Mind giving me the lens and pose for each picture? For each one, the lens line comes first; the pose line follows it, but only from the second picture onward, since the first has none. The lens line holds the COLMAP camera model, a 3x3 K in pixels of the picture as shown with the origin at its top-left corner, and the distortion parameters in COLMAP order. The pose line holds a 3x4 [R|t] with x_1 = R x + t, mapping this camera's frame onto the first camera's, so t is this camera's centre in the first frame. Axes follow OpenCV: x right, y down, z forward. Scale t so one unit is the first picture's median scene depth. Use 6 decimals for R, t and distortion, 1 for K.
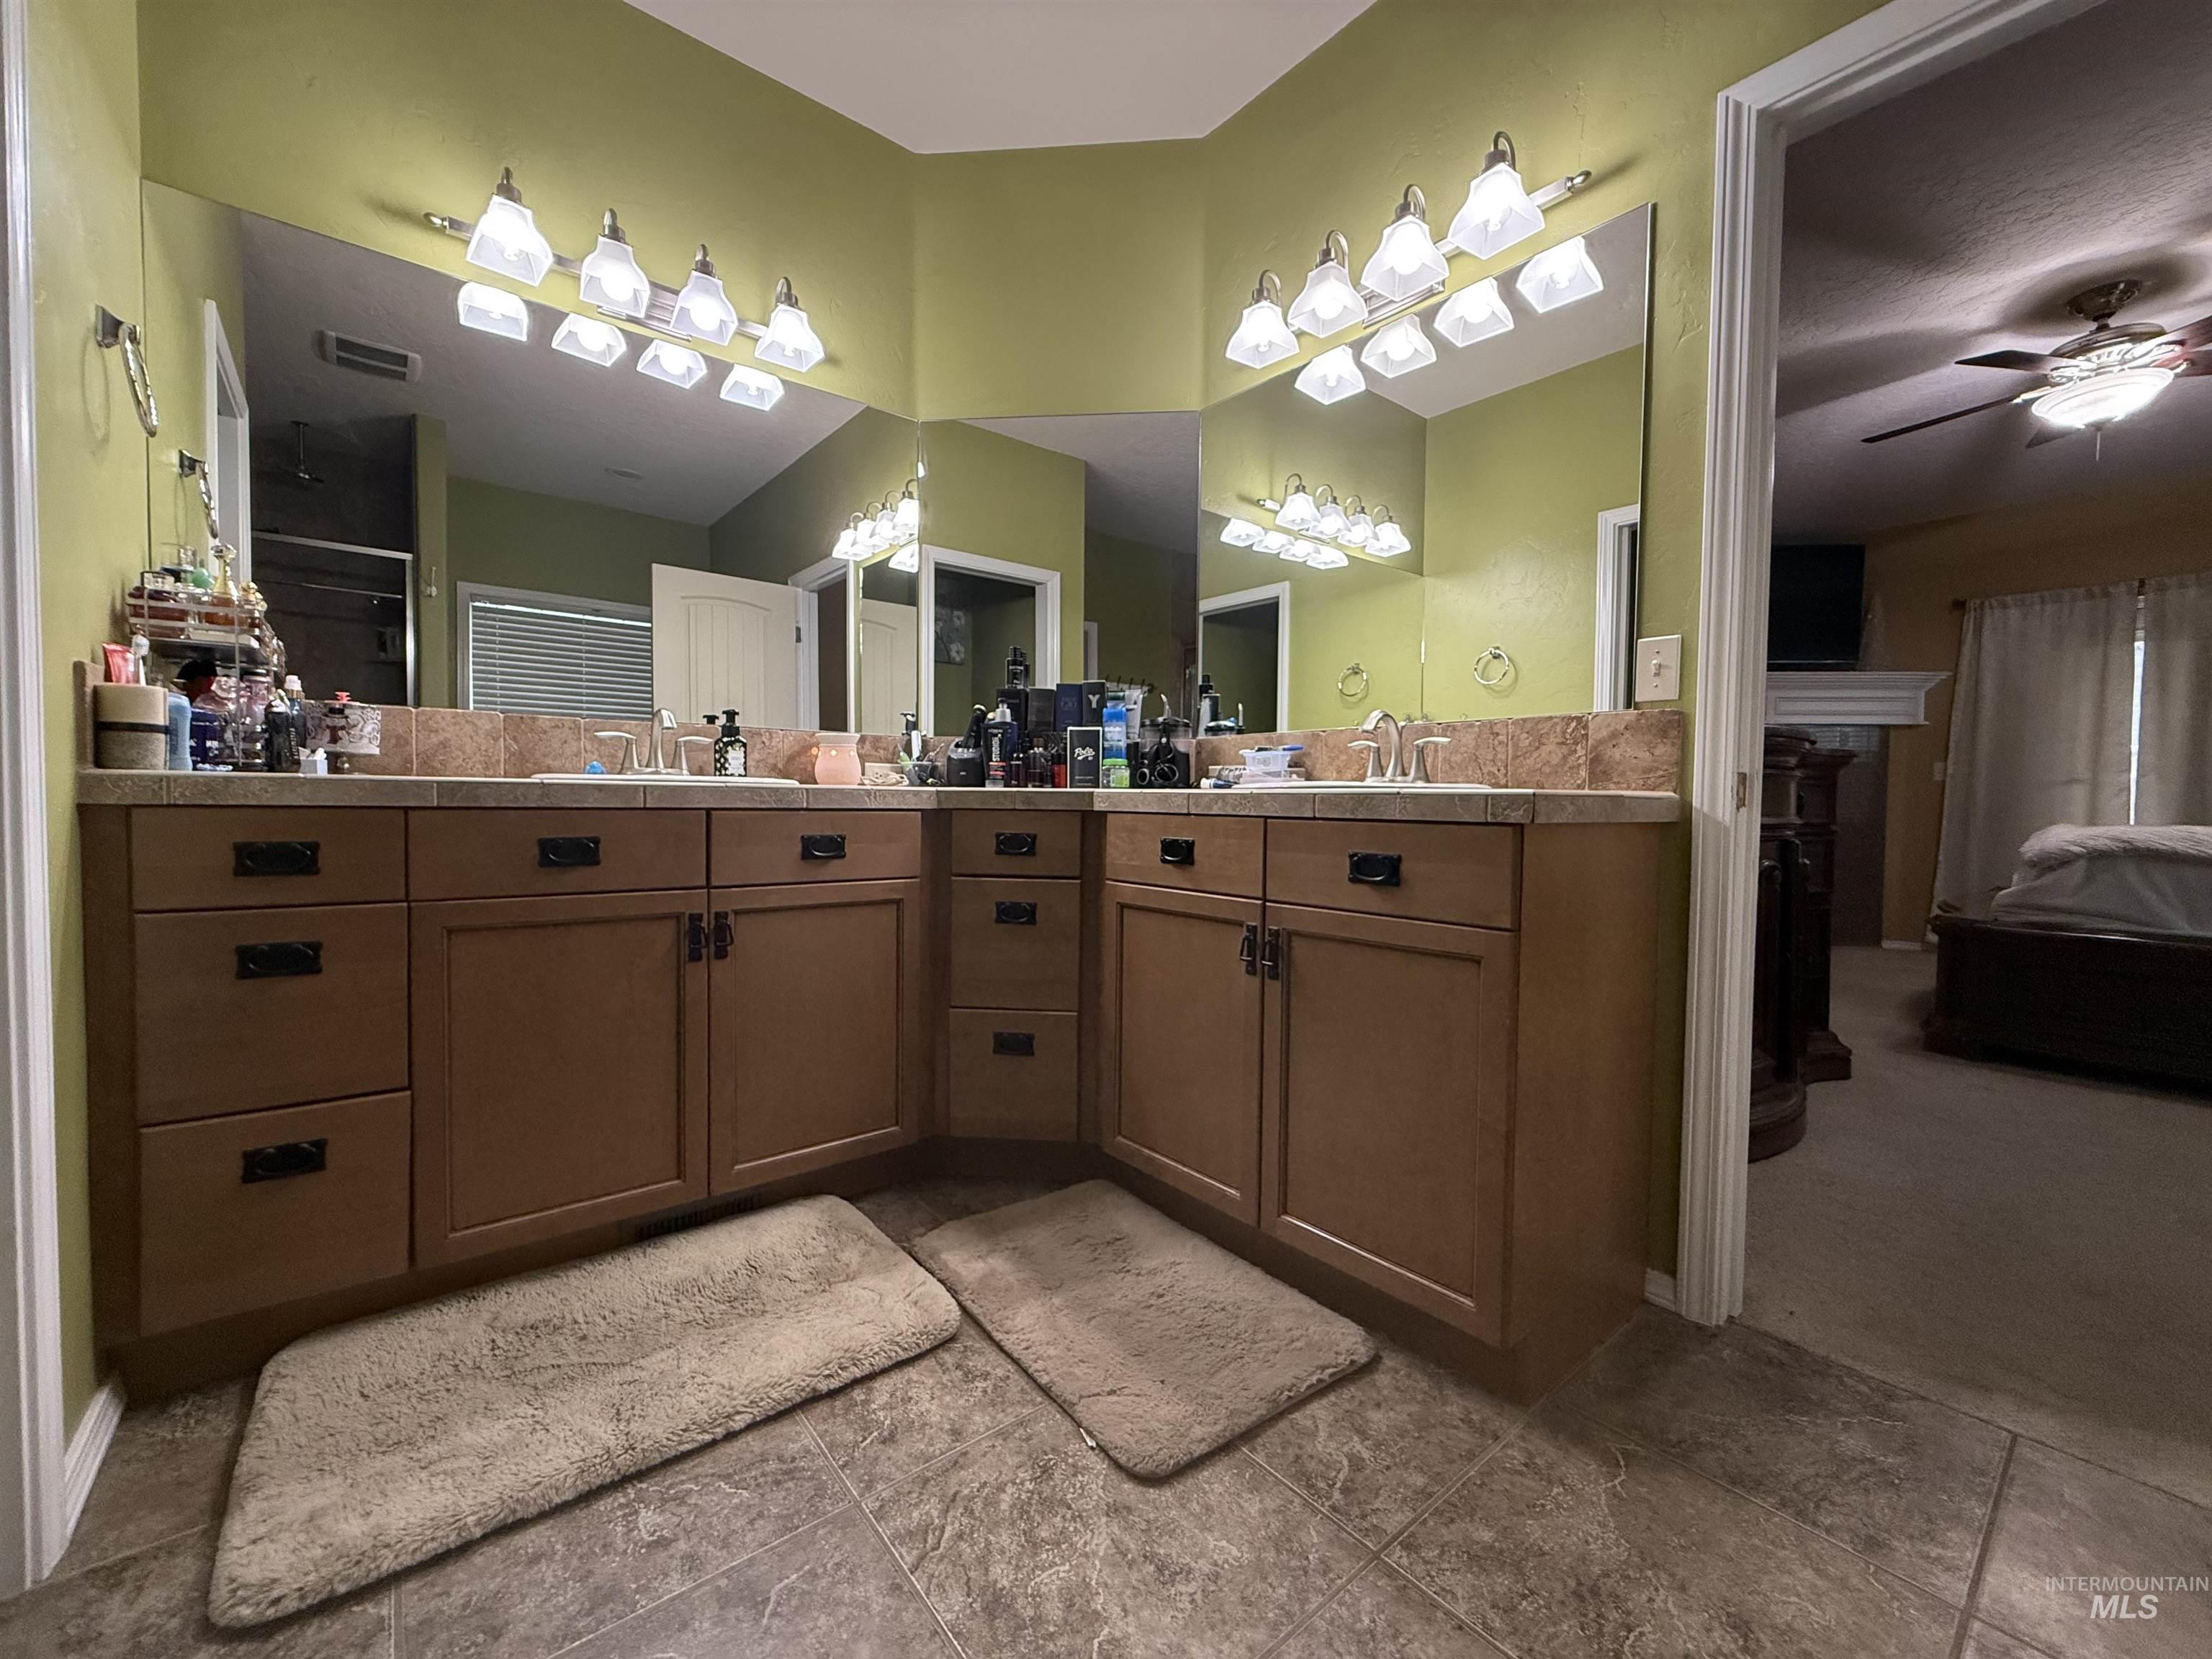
lens RADIAL K [[883.2, 0, 1103.6], [0, 883.2, 822.6], [0, 0, 1]] dist [0.002732, -0.000144]
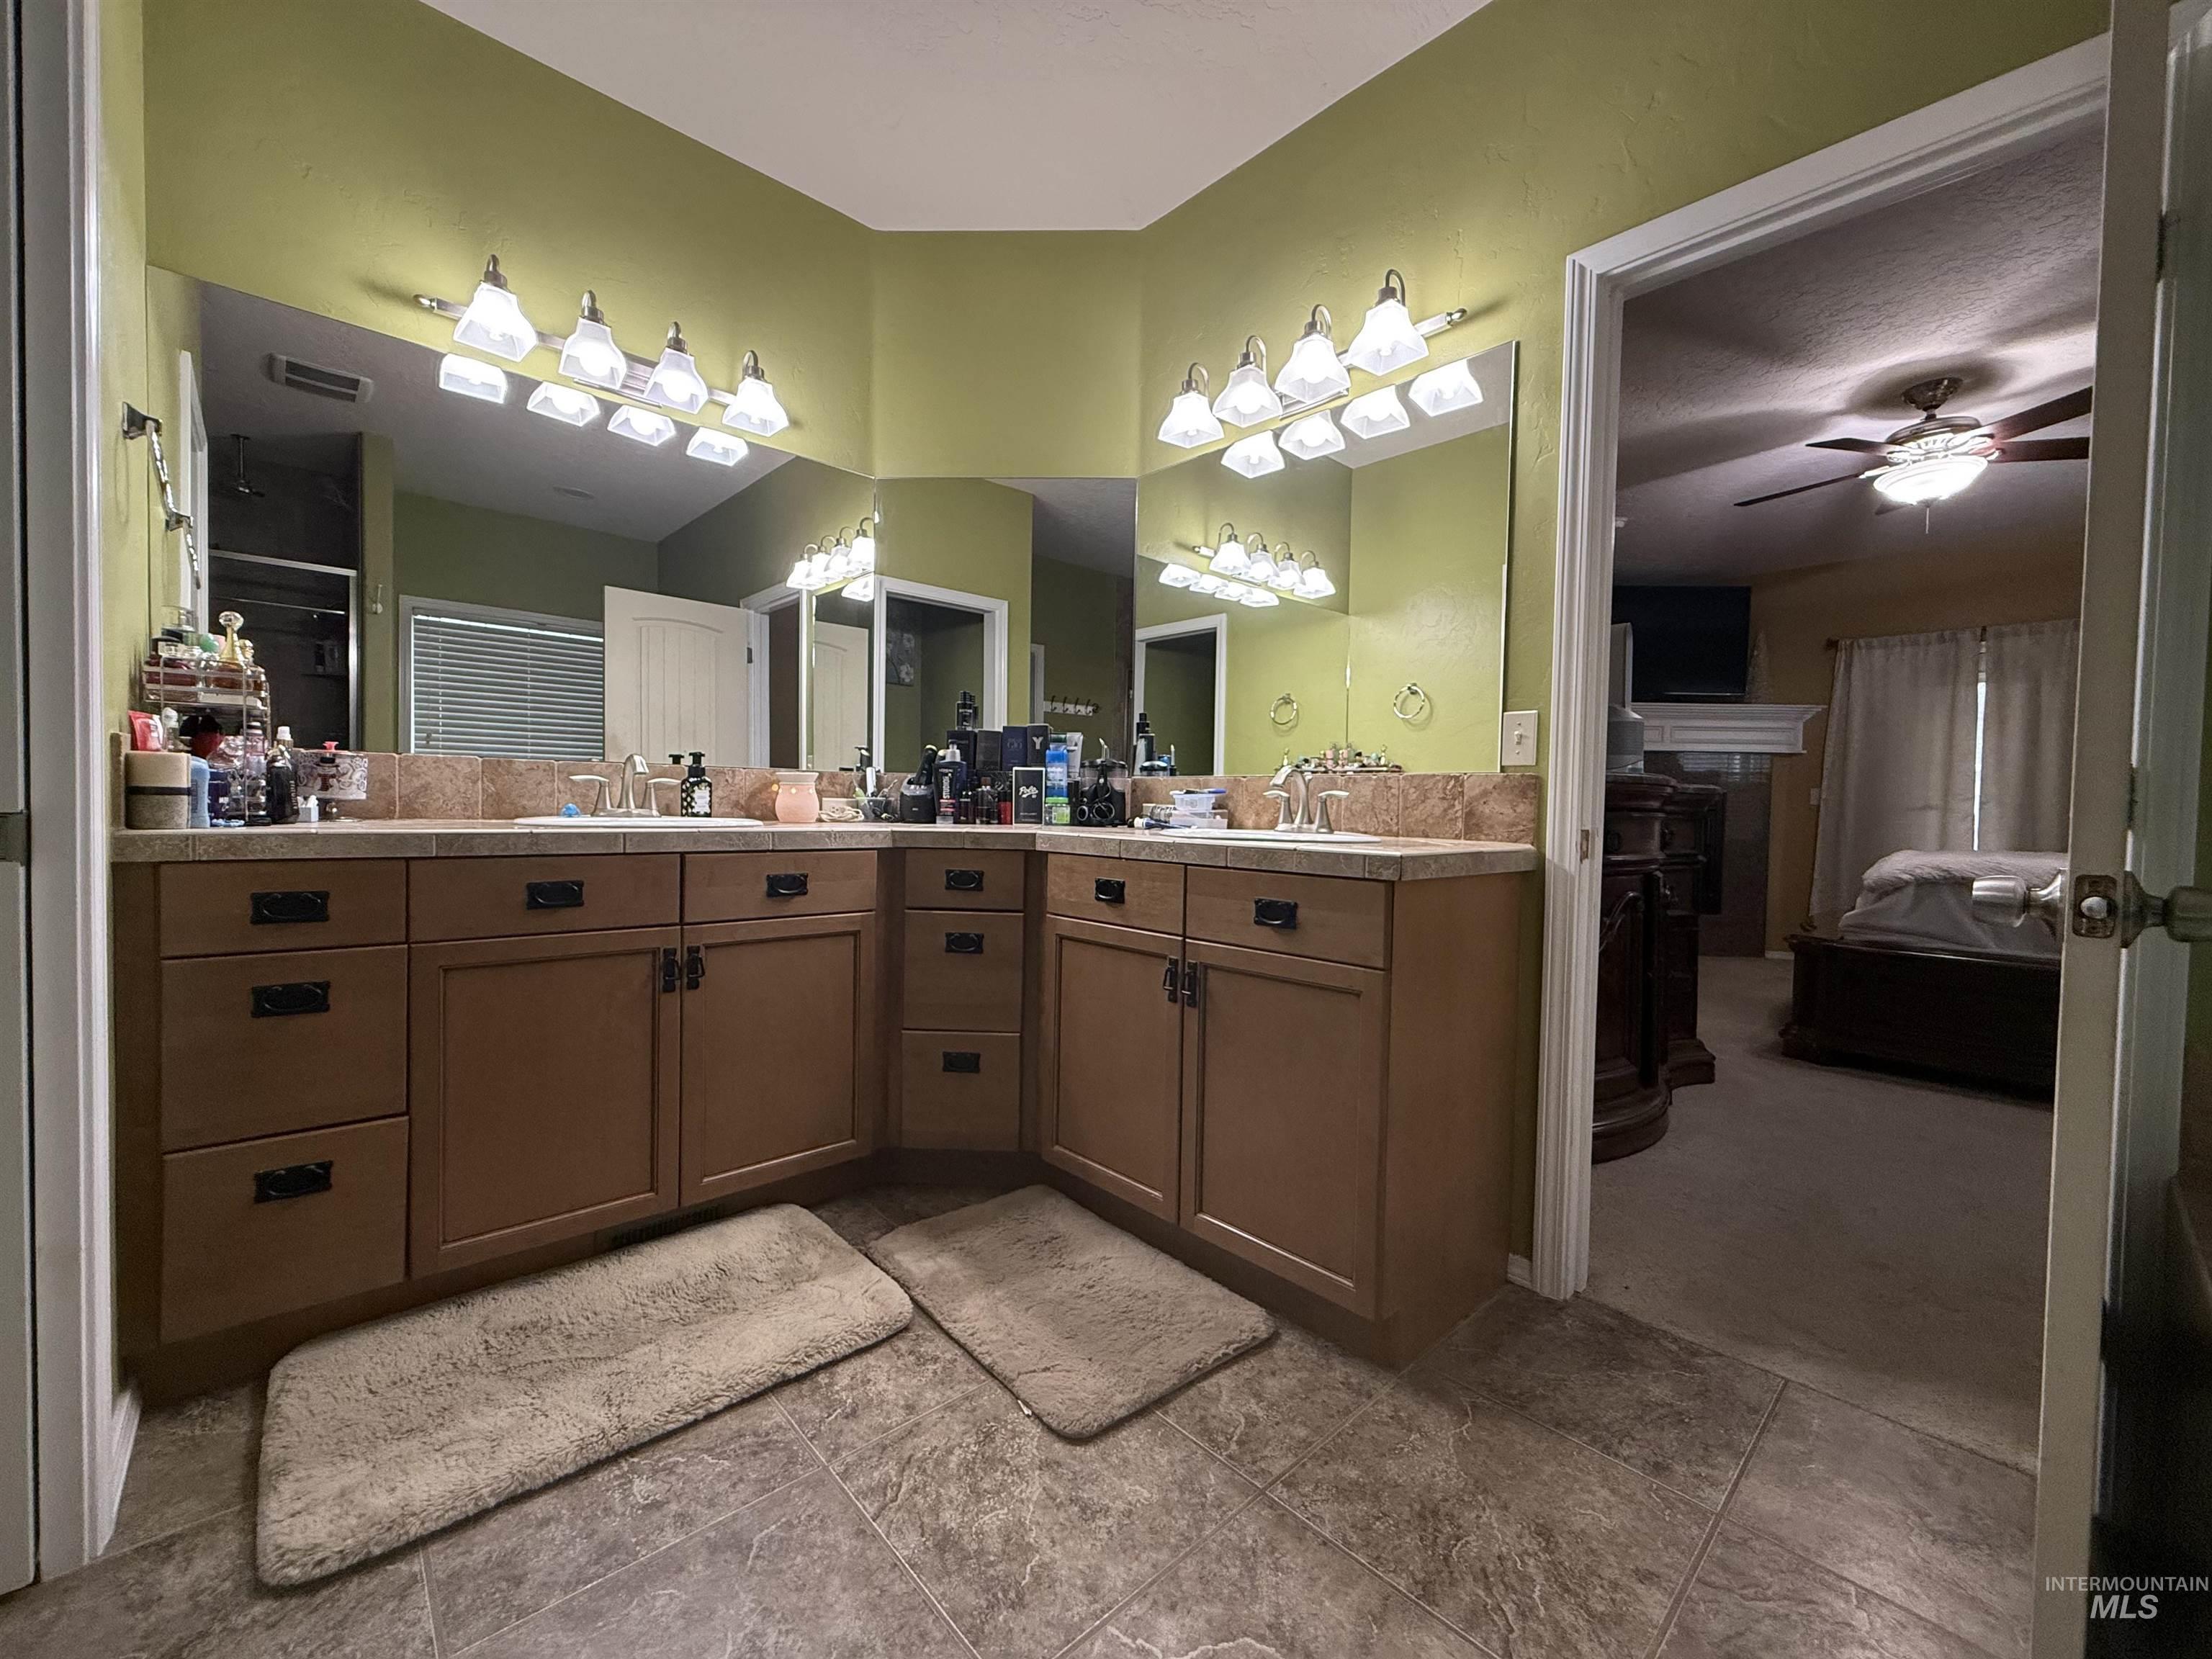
lens RADIAL K [[883.2, 0, 1103.6], [0, 883.2, 822.6], [0, 0, 1]] dist [0.002732, -0.000144]
pose [[0.998218, 0.006108, 0.059355, 0.009054], [-0.005852, 0.999973, -0.004485, -0.052574], [-0.059381, 0.004130, 0.998227, -0.128914]]
